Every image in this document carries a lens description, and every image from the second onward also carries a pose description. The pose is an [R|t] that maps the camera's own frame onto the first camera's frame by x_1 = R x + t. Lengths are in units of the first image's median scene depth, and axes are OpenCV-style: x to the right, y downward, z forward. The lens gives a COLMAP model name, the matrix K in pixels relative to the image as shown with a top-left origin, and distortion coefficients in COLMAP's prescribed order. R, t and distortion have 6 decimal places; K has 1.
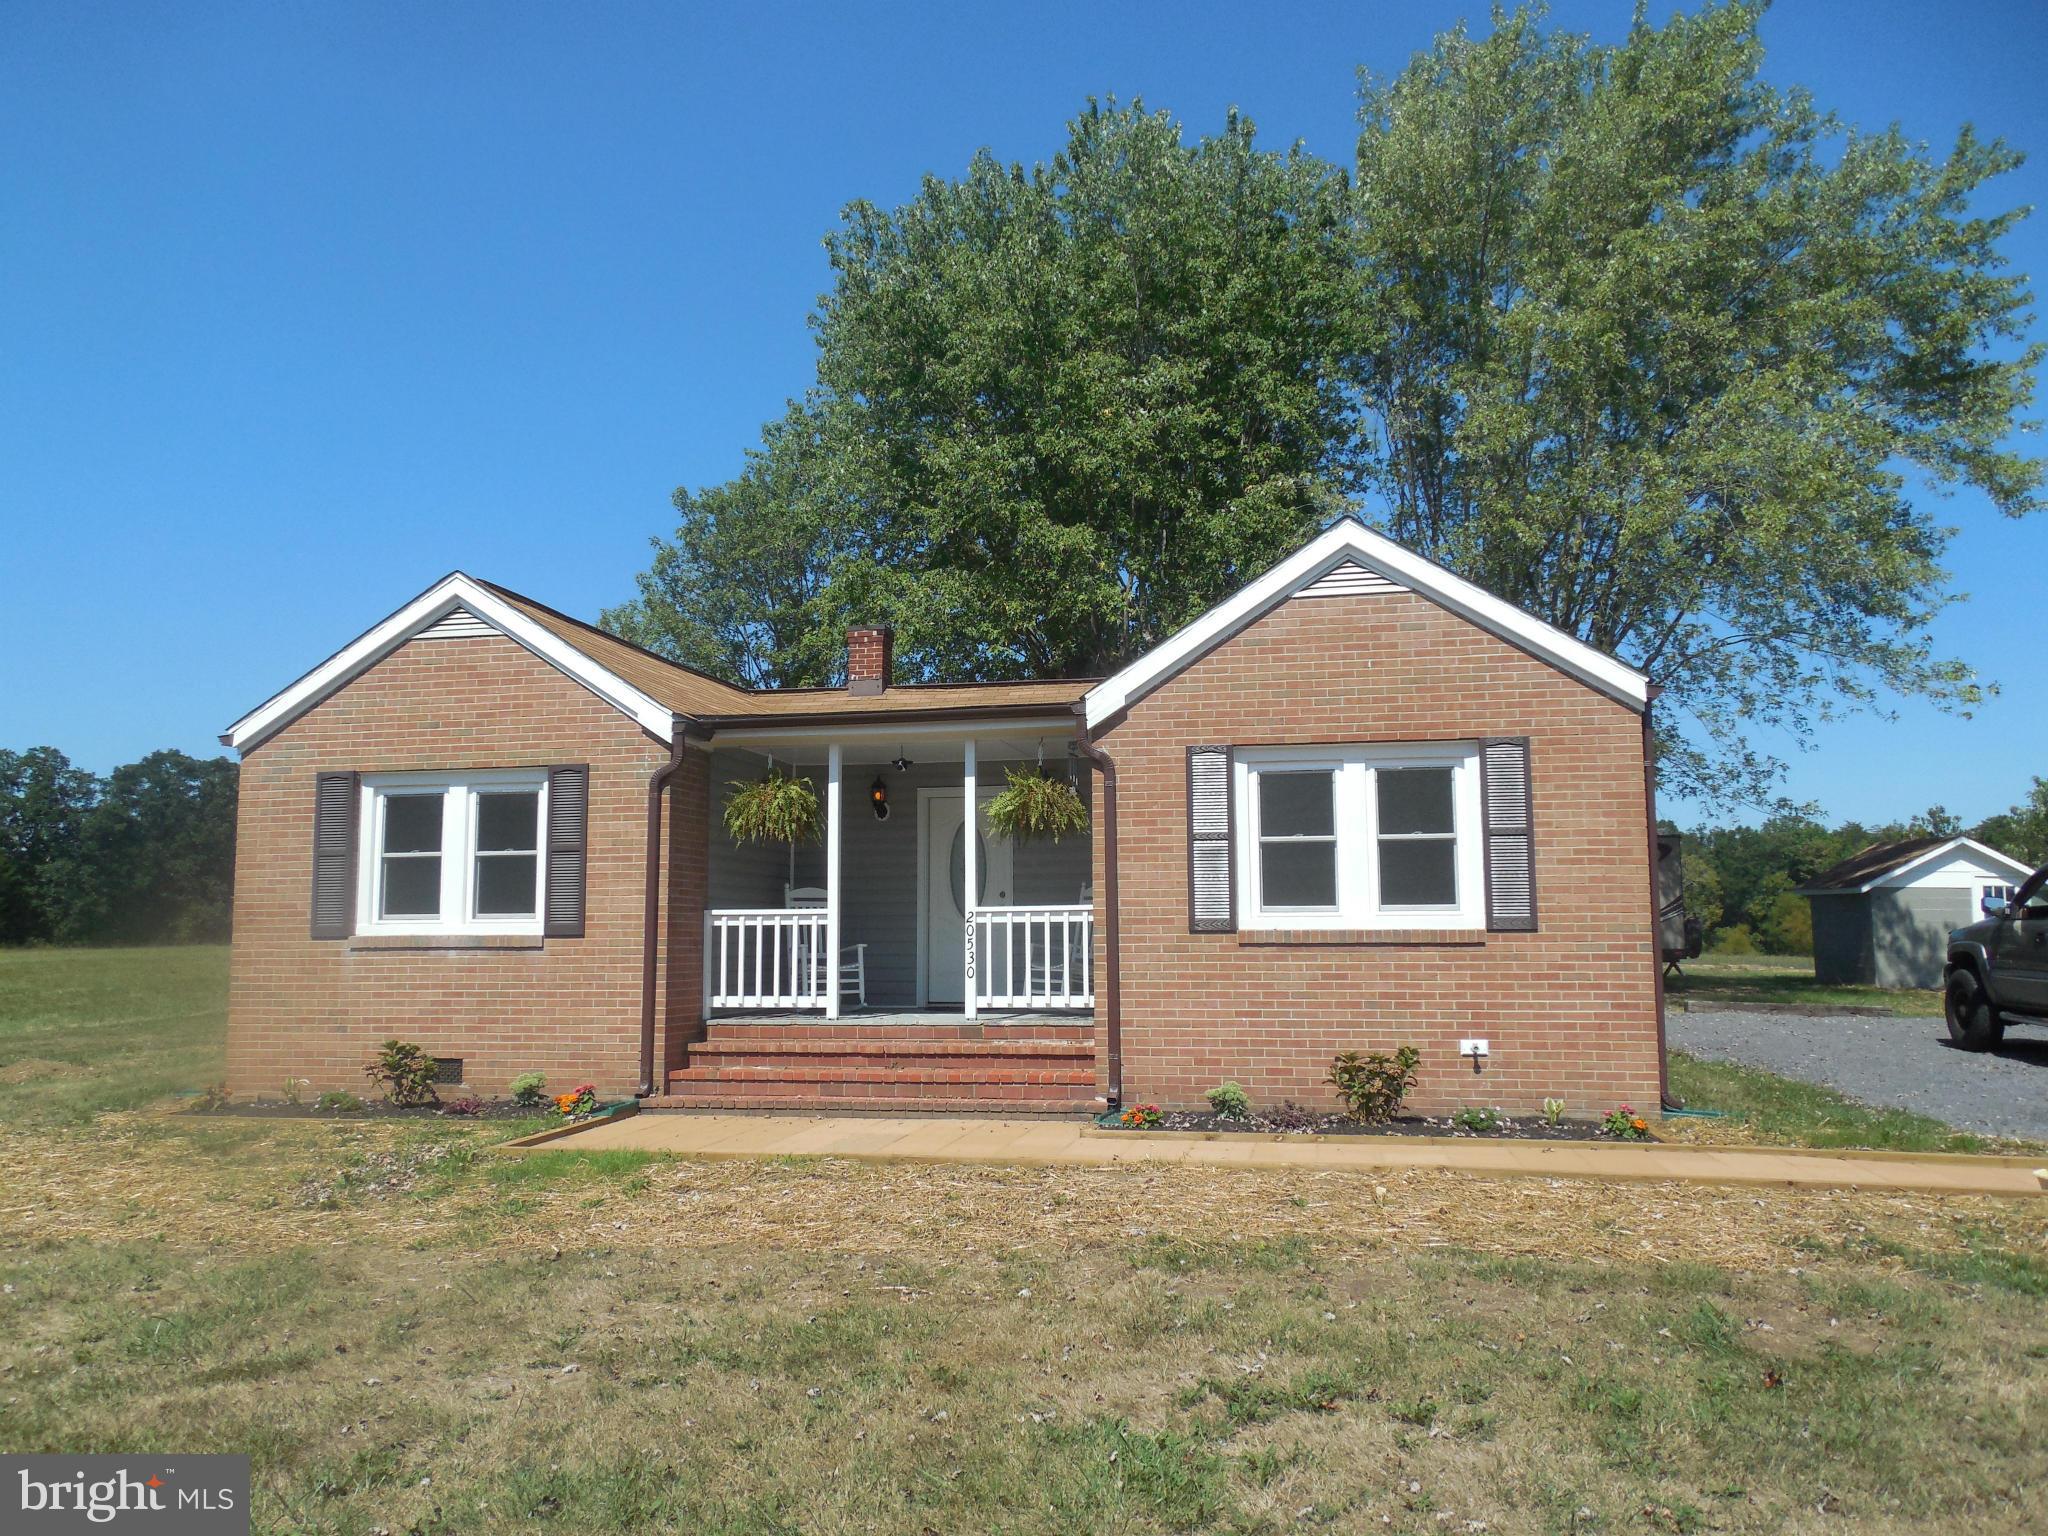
lens RADIAL K [[1417.0, 0, 1024.0], [0, 1417.0, 768.0], [0, 0, 1]] dist [-0.002107, 0.001070]
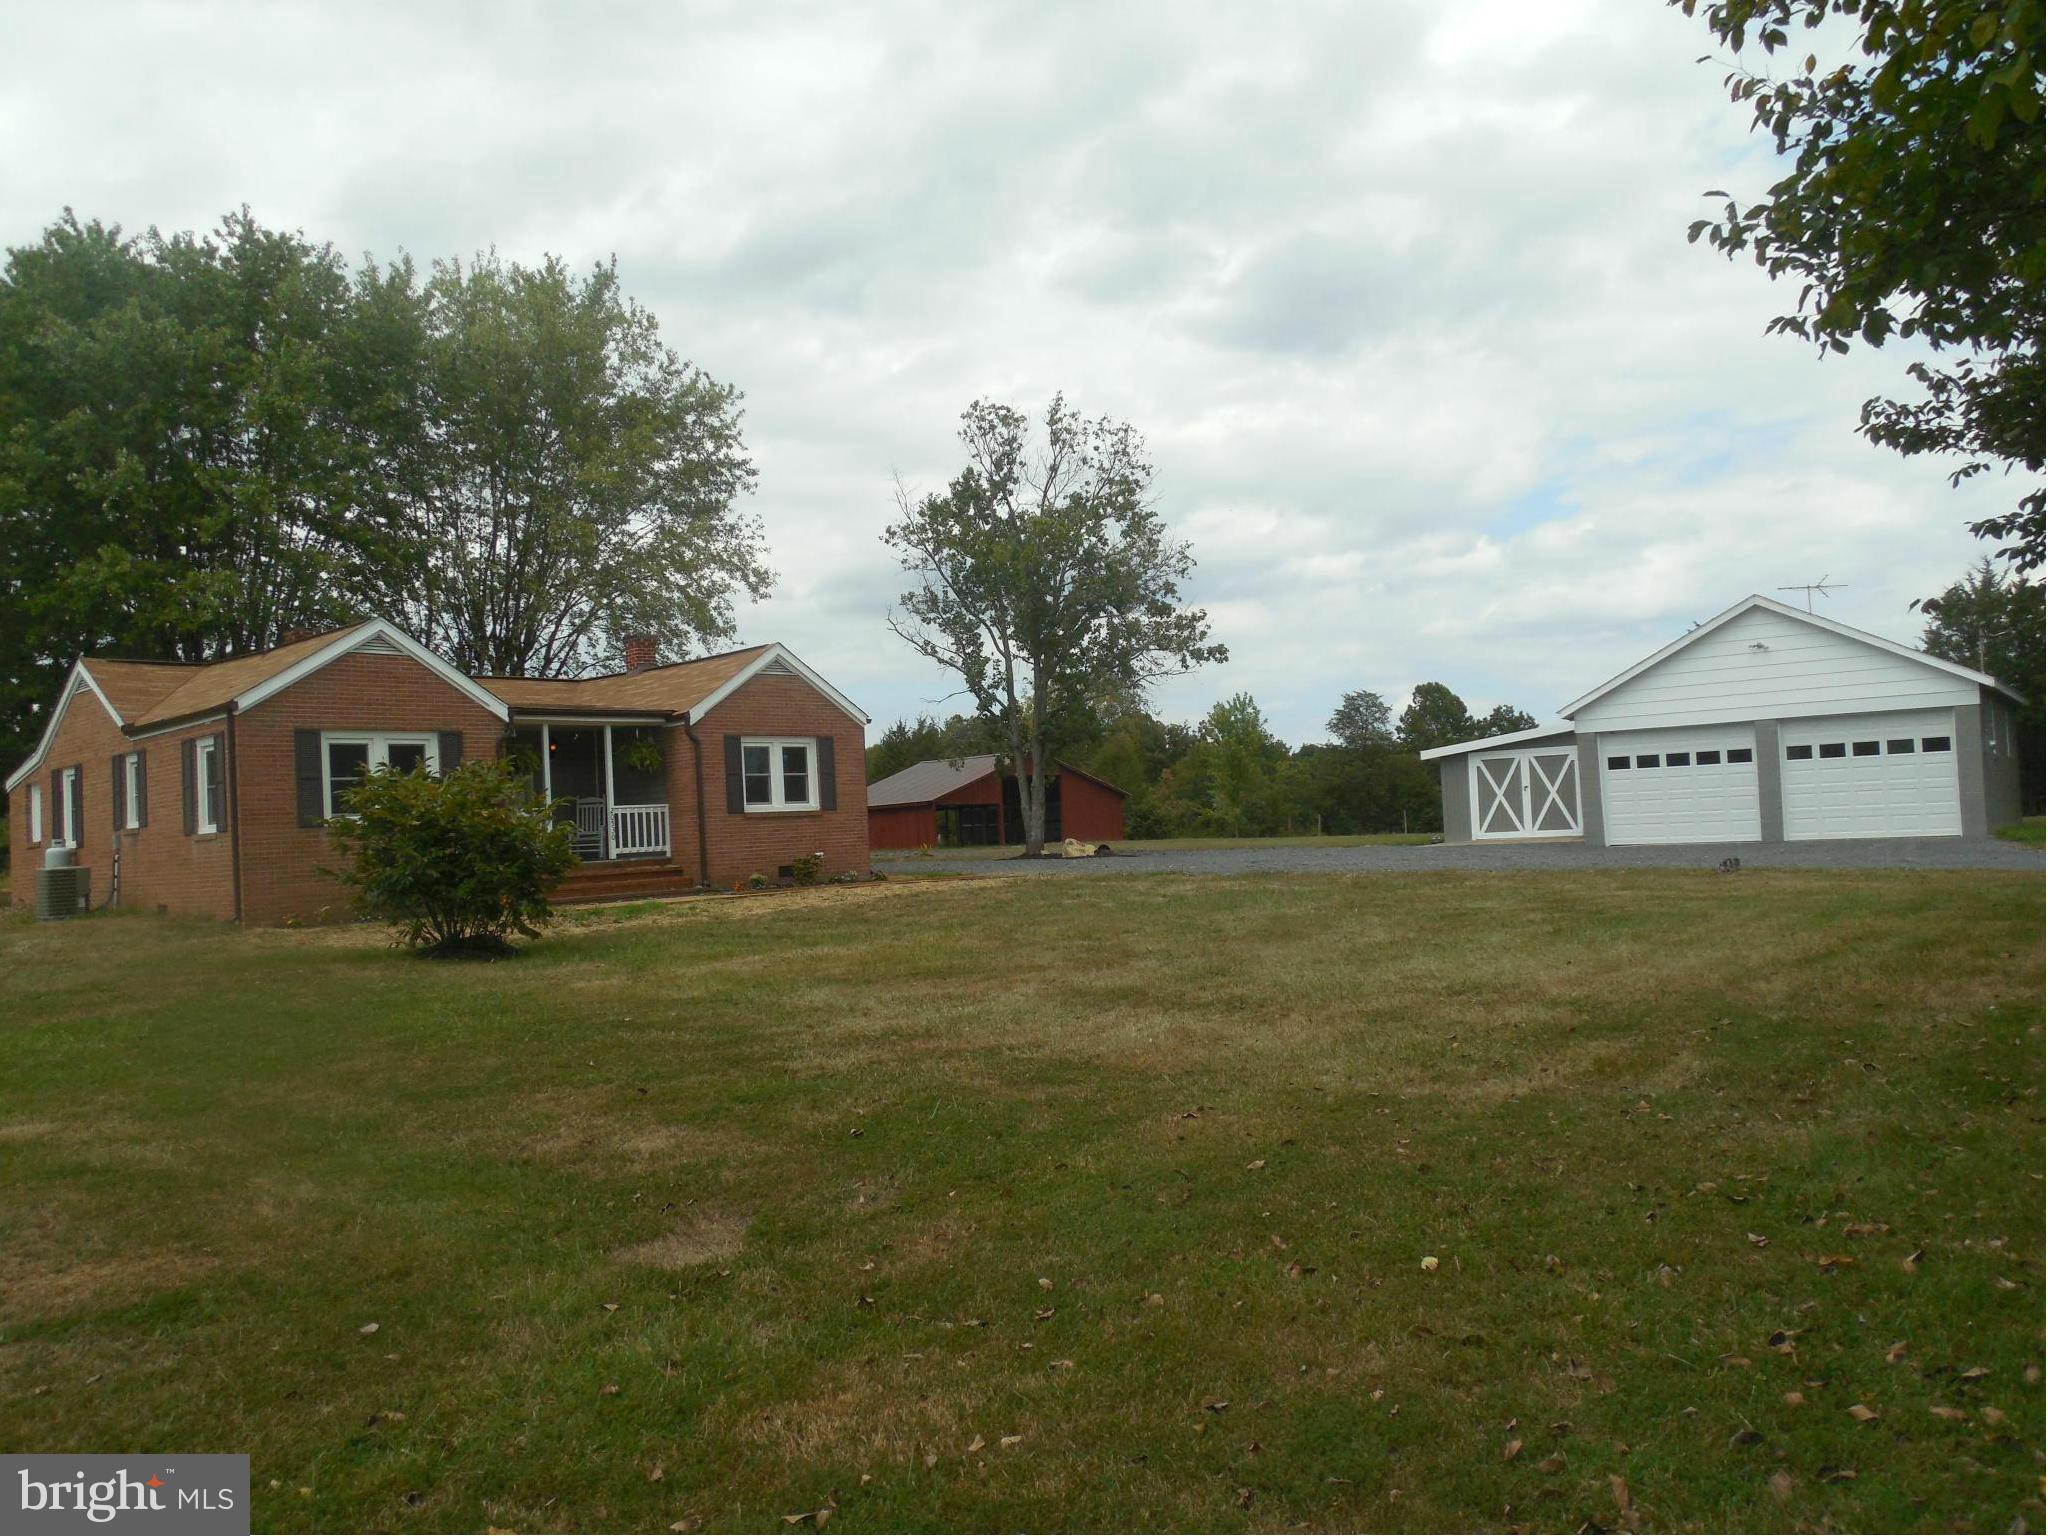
lens RADIAL K [[1528.9, 0, 1024.0], [0, 1528.9, 768.0], [0, 0, 1]] dist [-0.006323, 0.011404]
pose [[0.491243, 0.011469, 0.870947, -1.705115], [-0.060523, 0.997946, 0.020995, -0.040919], [-0.868917, -0.063026, 0.490928, -0.620515]]
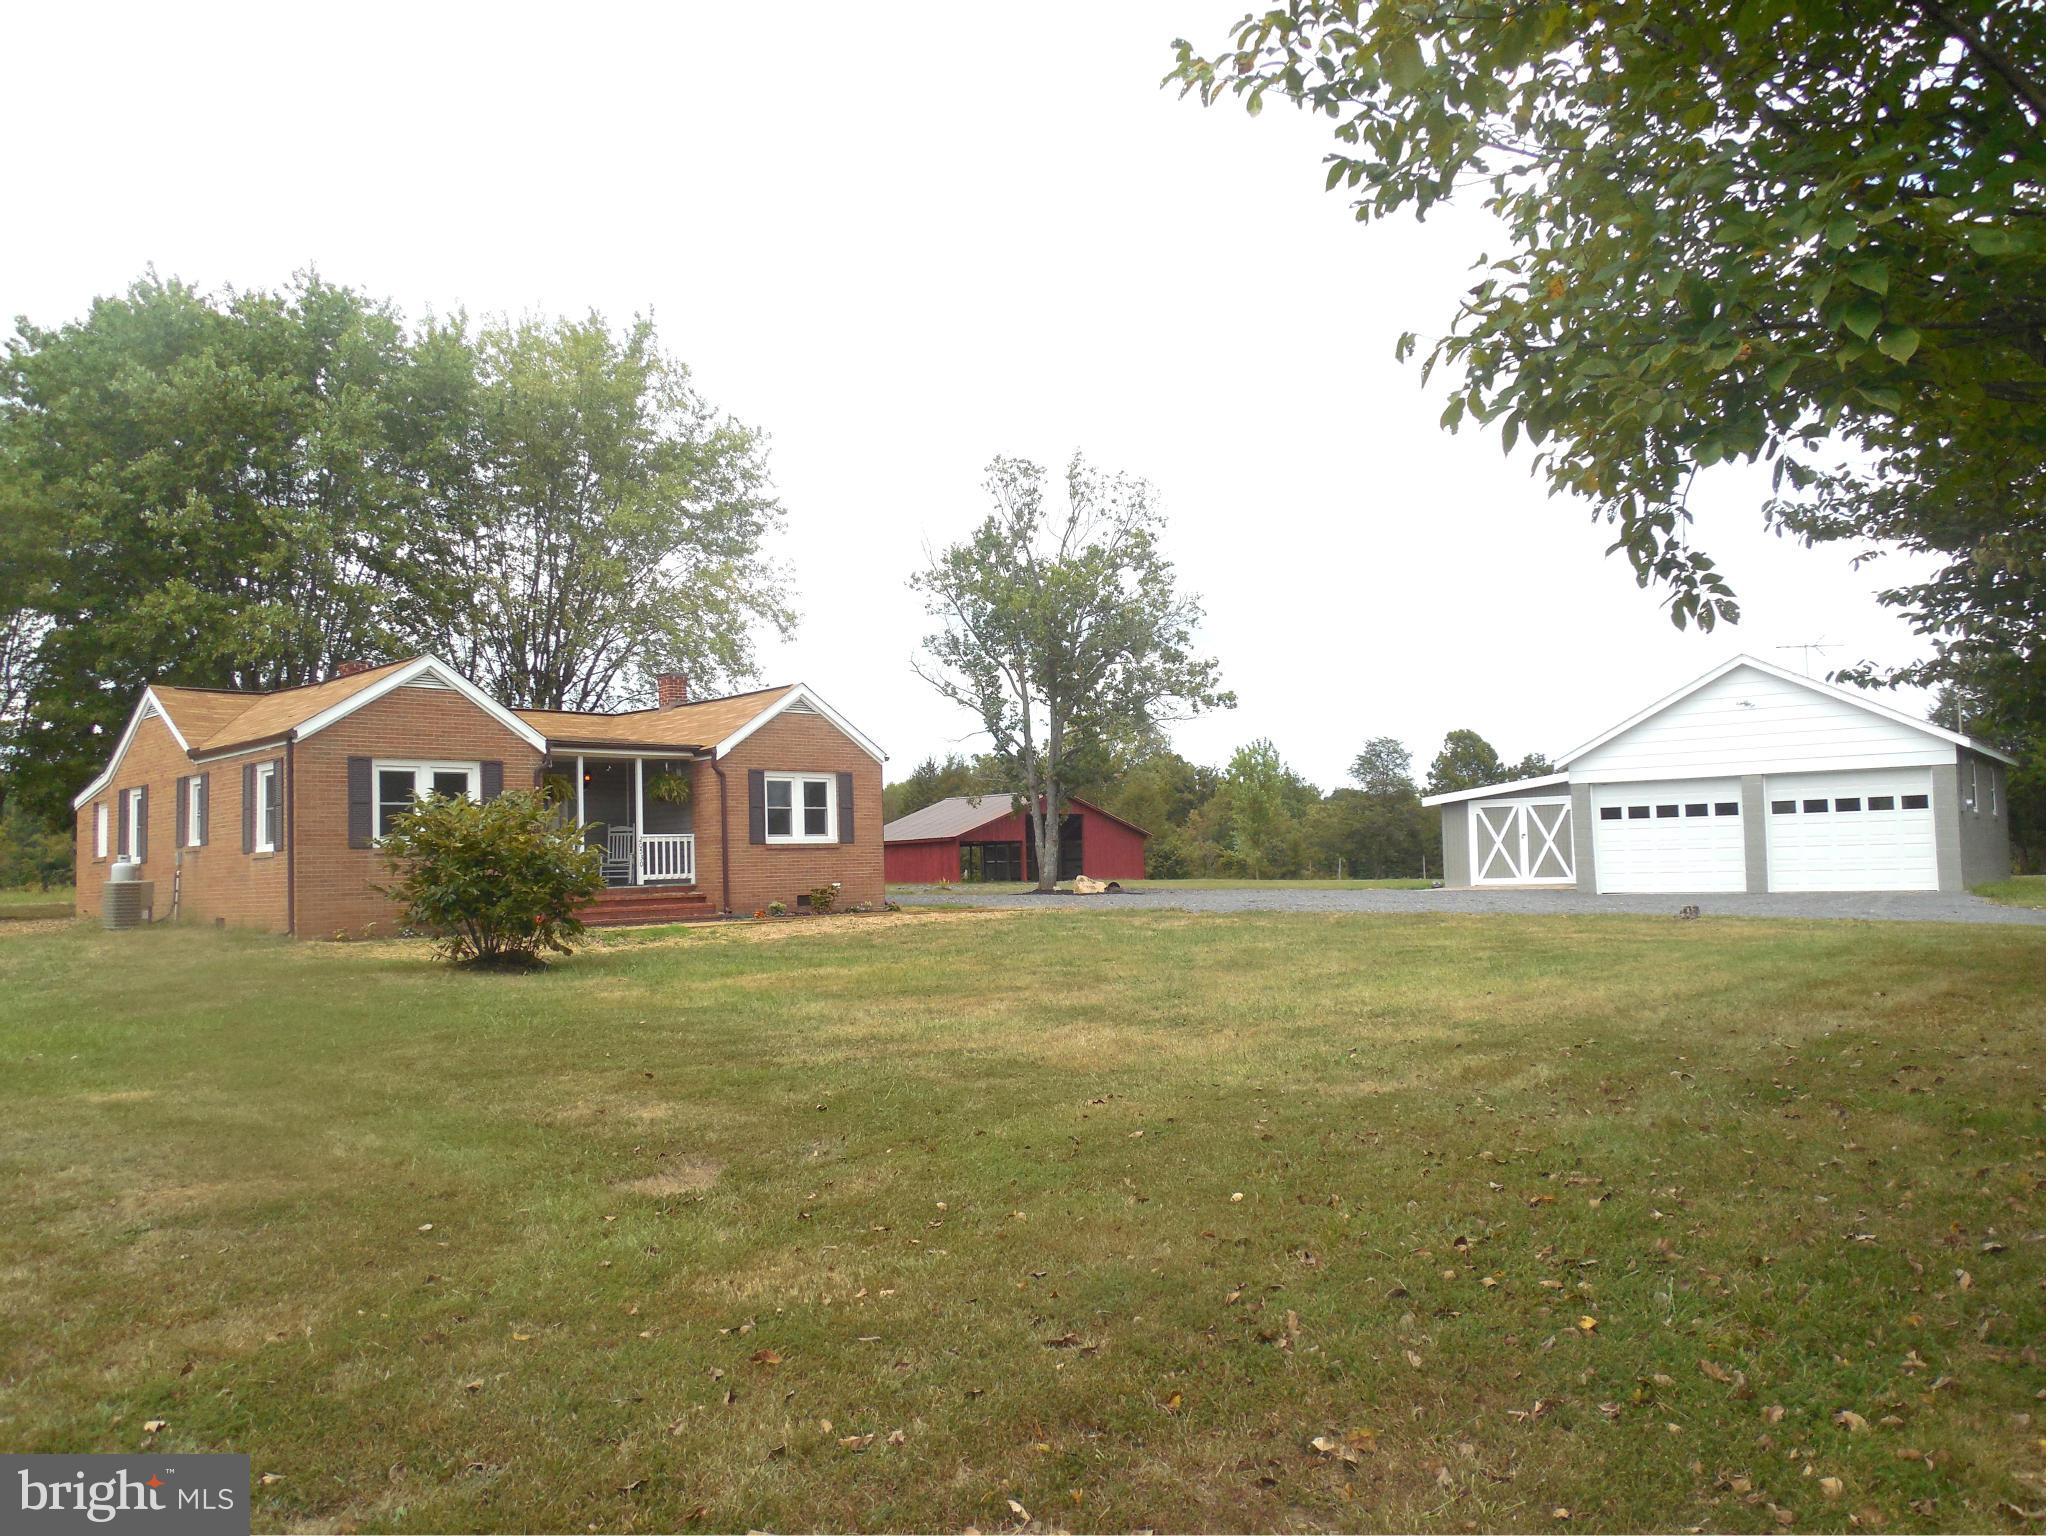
lens RADIAL K [[1528.9, 0, 1024.0], [0, 1528.9, 768.0], [0, 0, 1]] dist [-0.006323, 0.011404]
pose [[0.509513, 0.042987, 0.859388, -1.786157], [-0.080503, 0.996752, -0.002129, -0.047379], [-0.856689, -0.068099, 0.511319, -0.711270]]
